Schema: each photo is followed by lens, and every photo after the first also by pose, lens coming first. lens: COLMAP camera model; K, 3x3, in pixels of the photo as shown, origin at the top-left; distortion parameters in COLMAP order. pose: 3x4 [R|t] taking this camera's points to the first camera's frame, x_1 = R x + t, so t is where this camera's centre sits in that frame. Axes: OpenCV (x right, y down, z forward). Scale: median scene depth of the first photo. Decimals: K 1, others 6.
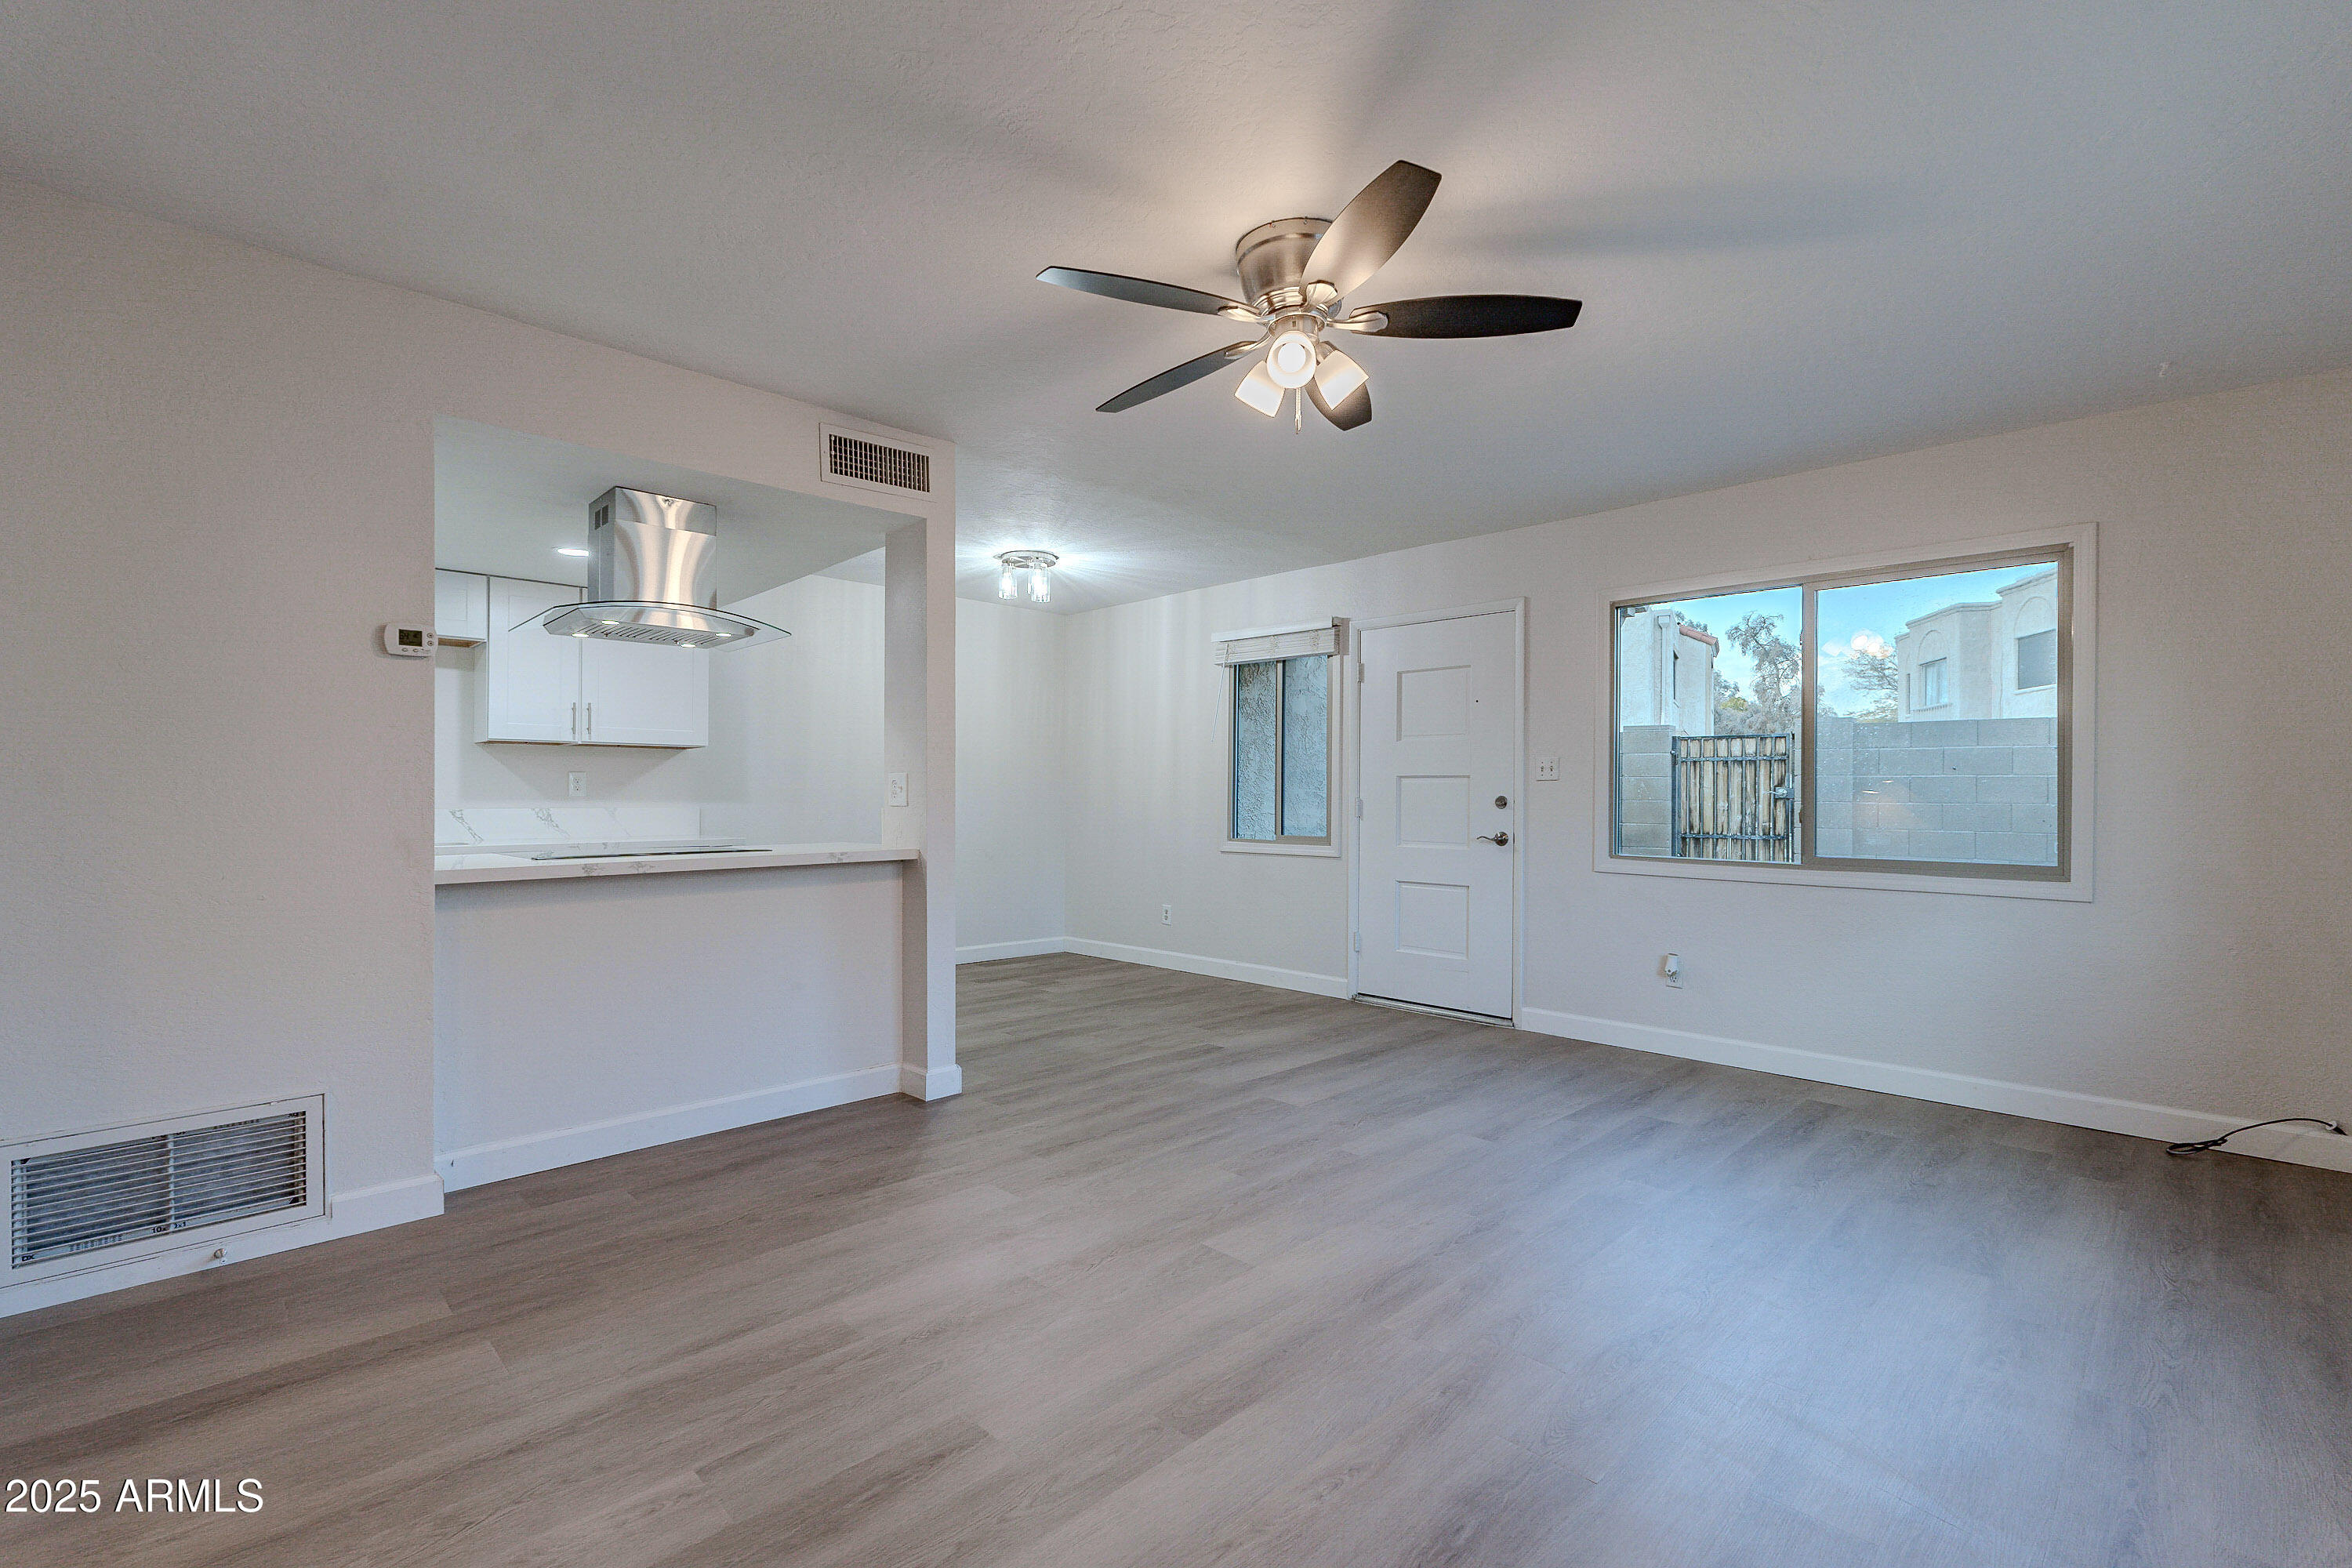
lens RADIAL K [[1030.7, 0, 1173.1], [0, 1030.7, 791.3], [0, 0, 1]] dist [0.000063, 0.000210]
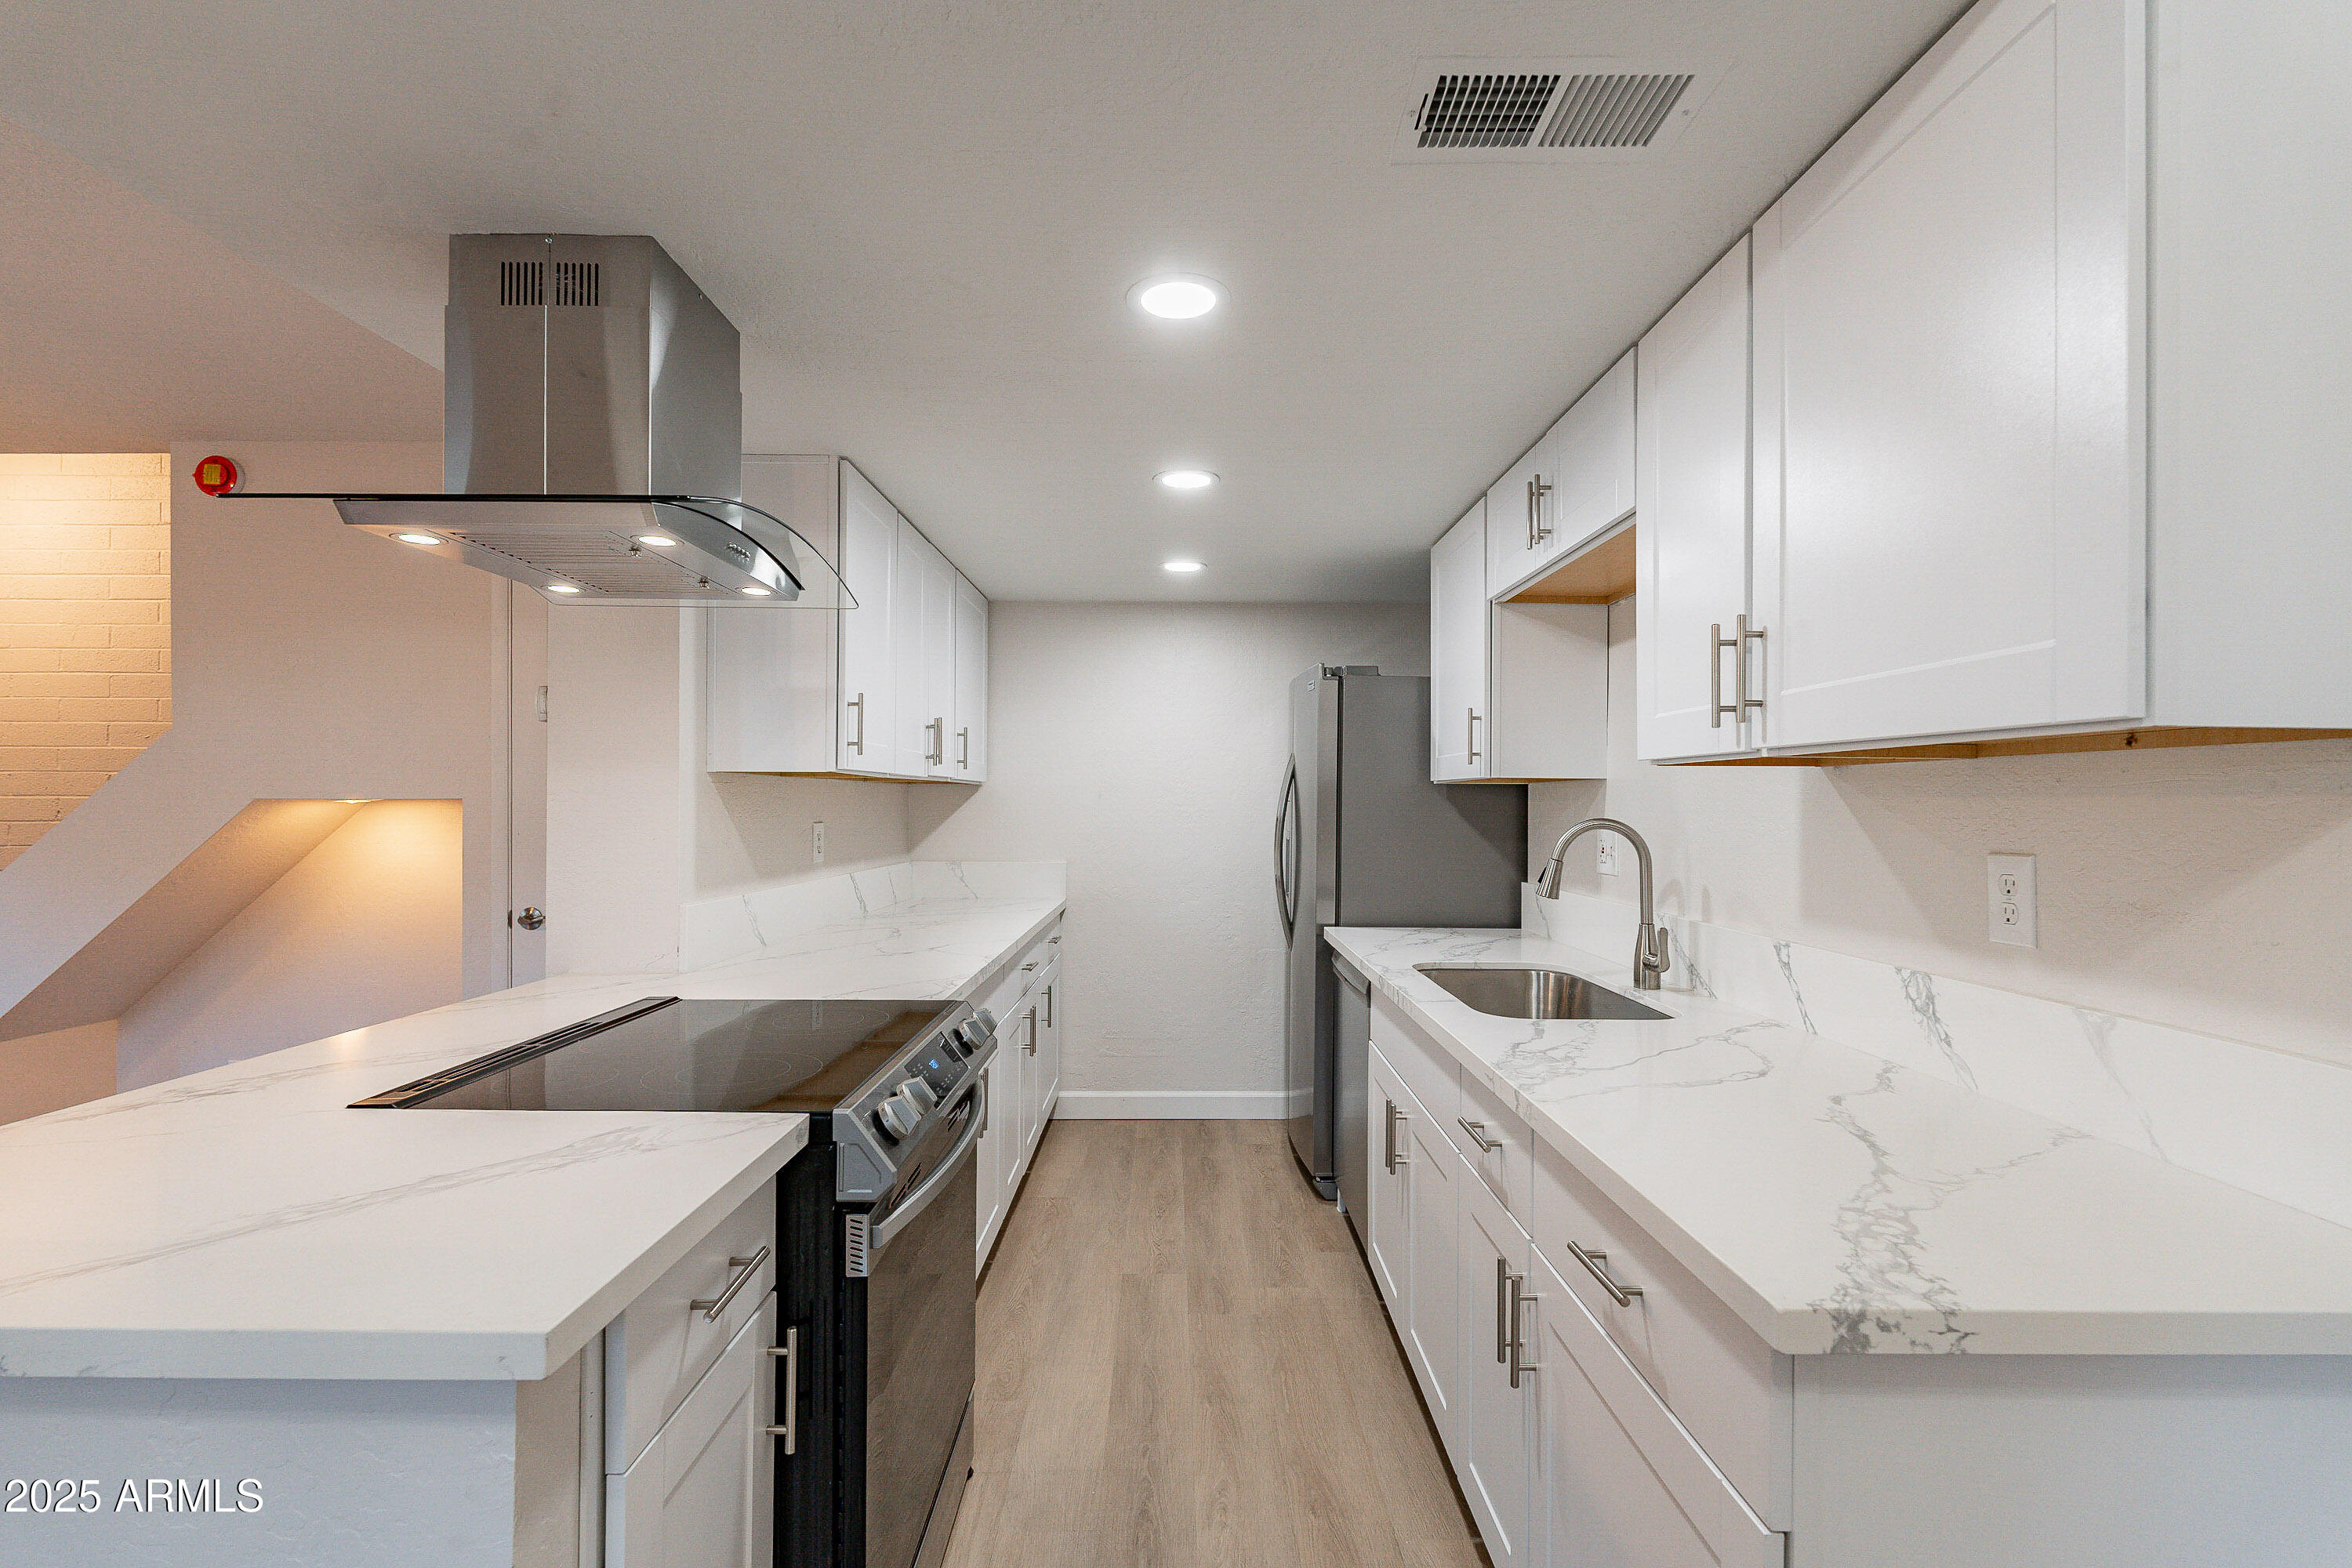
lens RADIAL K [[1064.4, 0, 1184.1], [0, 1064.4, 795.4], [0, 0, 1]] dist [0.001037, 0.000600]
pose [[-0.695516, -0.007905, -0.718467, -0.337255], [-0.000685, 0.999946, -0.010338, -0.044295], [0.718510, -0.006699, -0.695484, 1.497975]]
